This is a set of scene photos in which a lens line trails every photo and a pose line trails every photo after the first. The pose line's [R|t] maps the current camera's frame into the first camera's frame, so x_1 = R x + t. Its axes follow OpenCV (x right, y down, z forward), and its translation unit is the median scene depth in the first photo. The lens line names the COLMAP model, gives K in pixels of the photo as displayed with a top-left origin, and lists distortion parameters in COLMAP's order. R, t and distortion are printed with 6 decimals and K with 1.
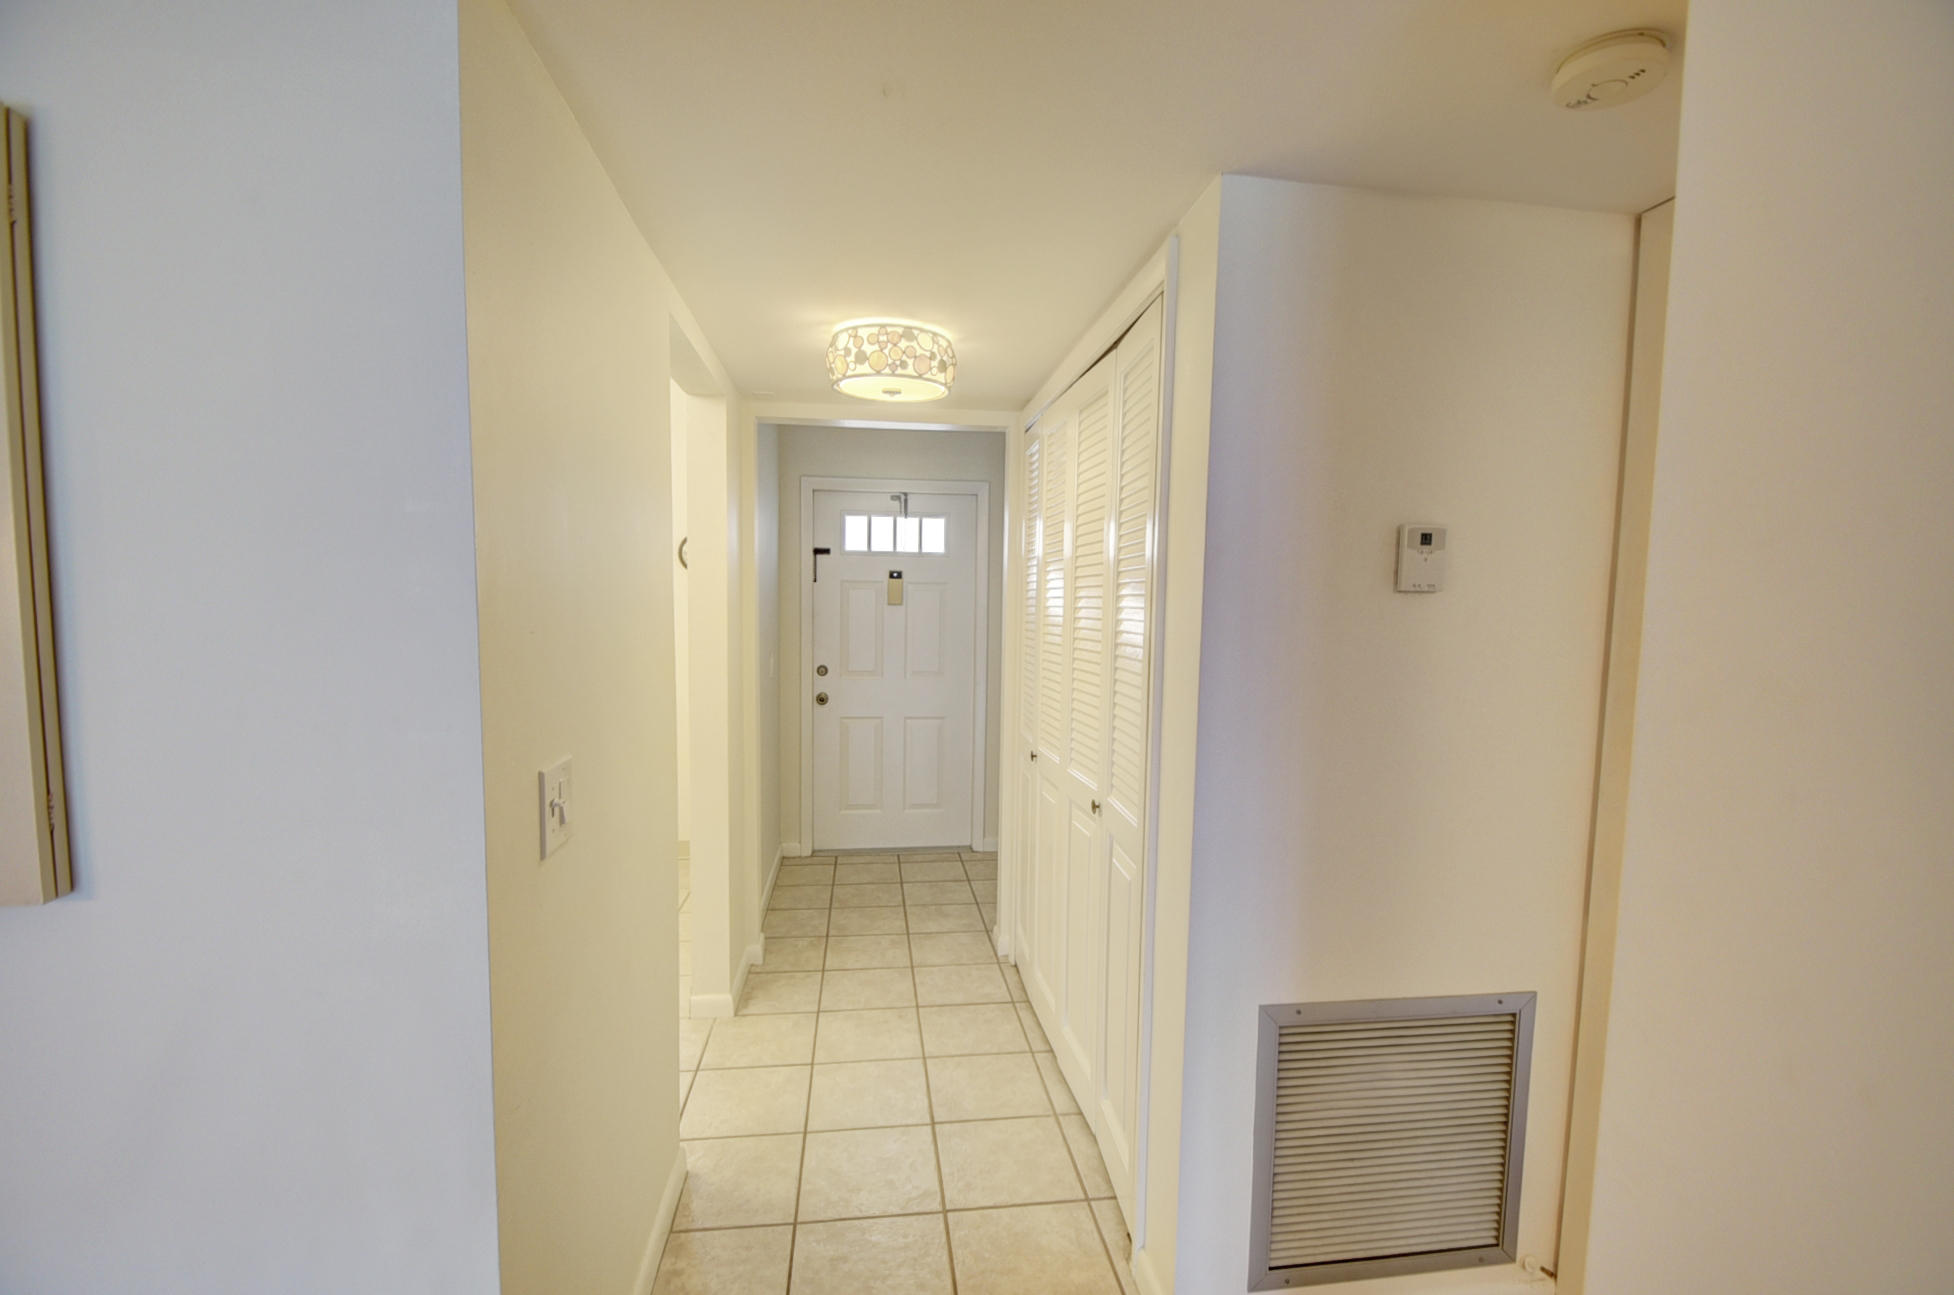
lens RADIAL K [[891.9, 0, 982.5], [0, 891.9, 652.6], [0, 0, 1]] dist [0.000329, 0.000008]
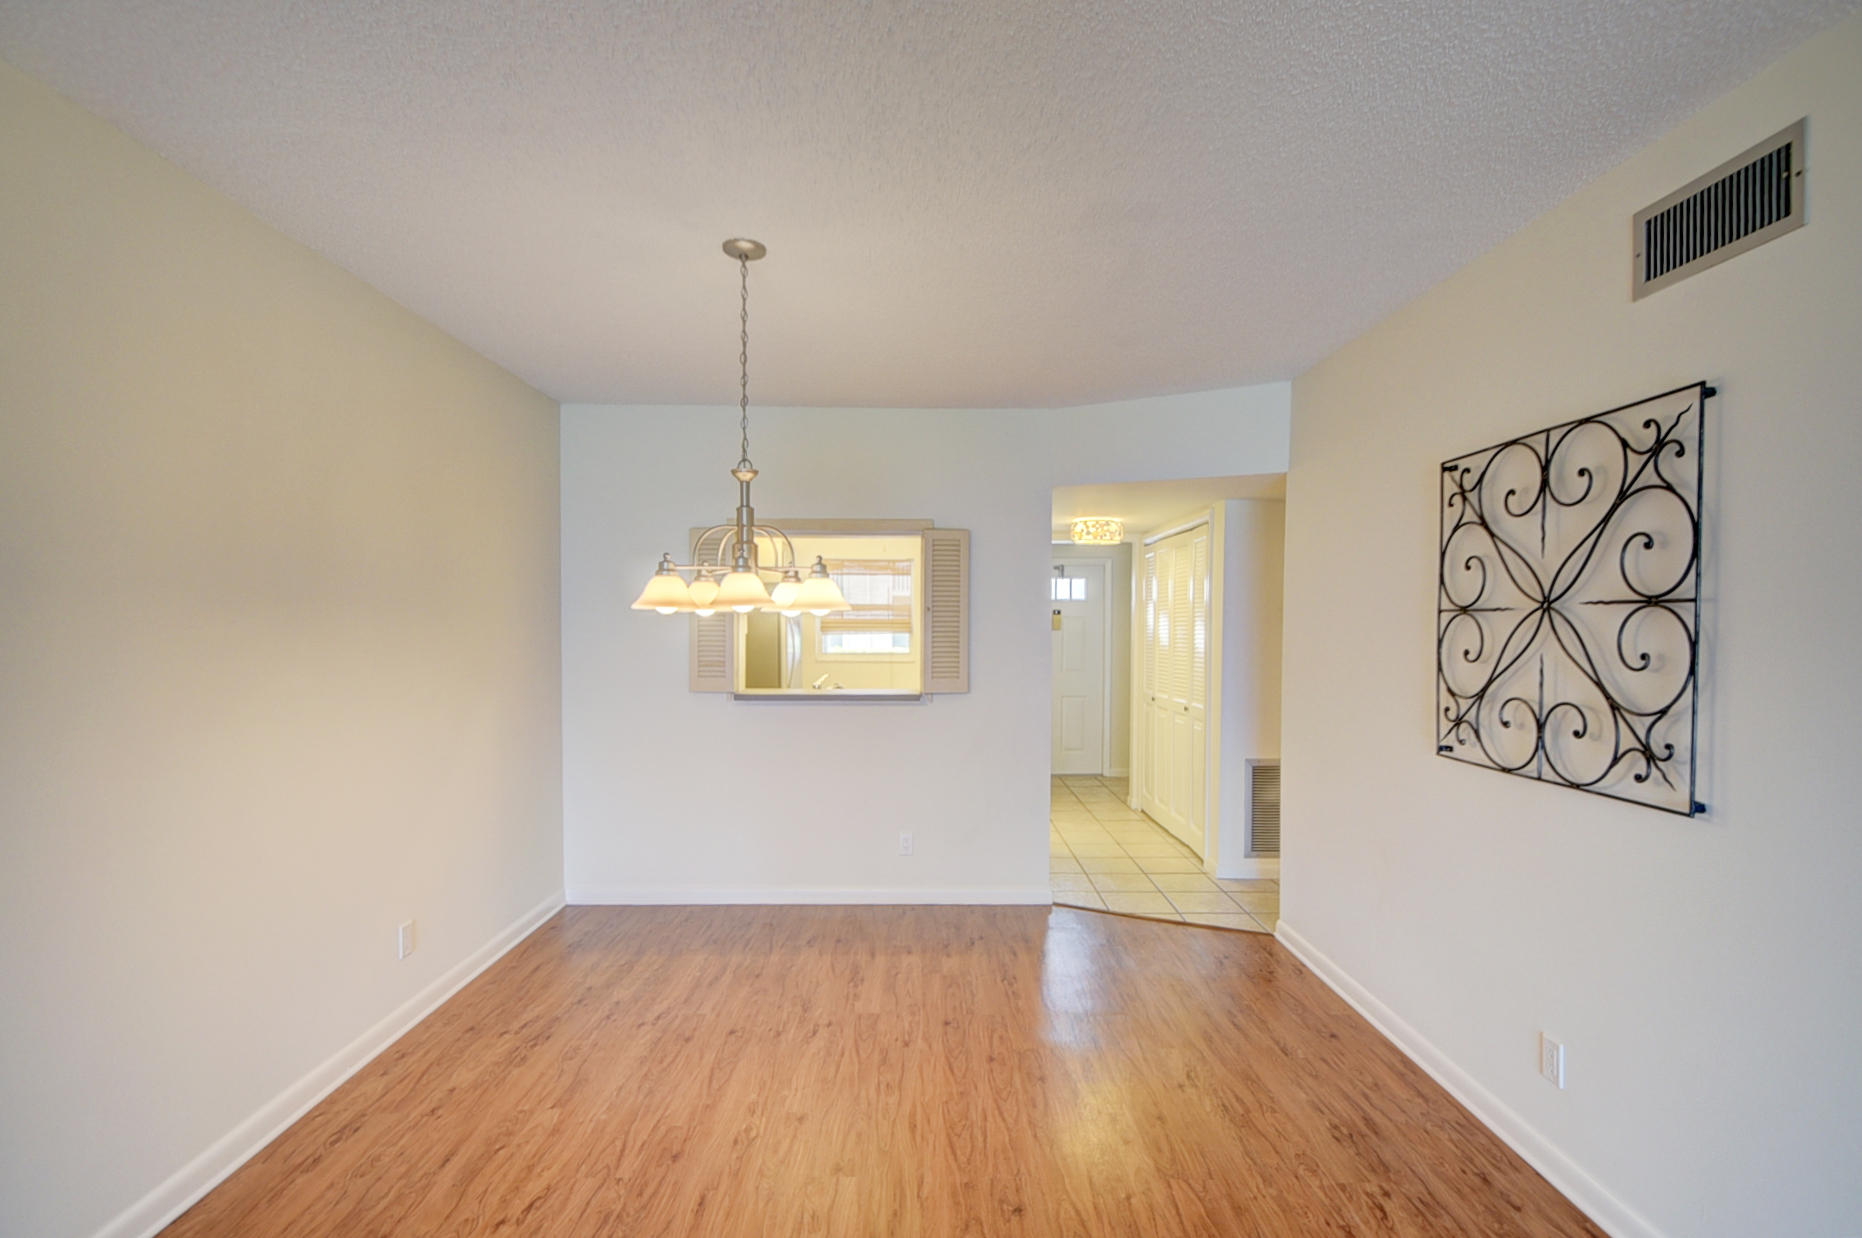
lens RADIAL K [[849.9, 0, 925.8], [0, 849.9, 625.8], [0, 0, 1]] dist [0.000329, 0.000008]
pose [[0.989238, -0.010604, -0.145930, -0.109005], [0.001767, 0.998163, -0.060552, 0.037865], [0.146304, 0.059642, 0.987440, -0.657191]]
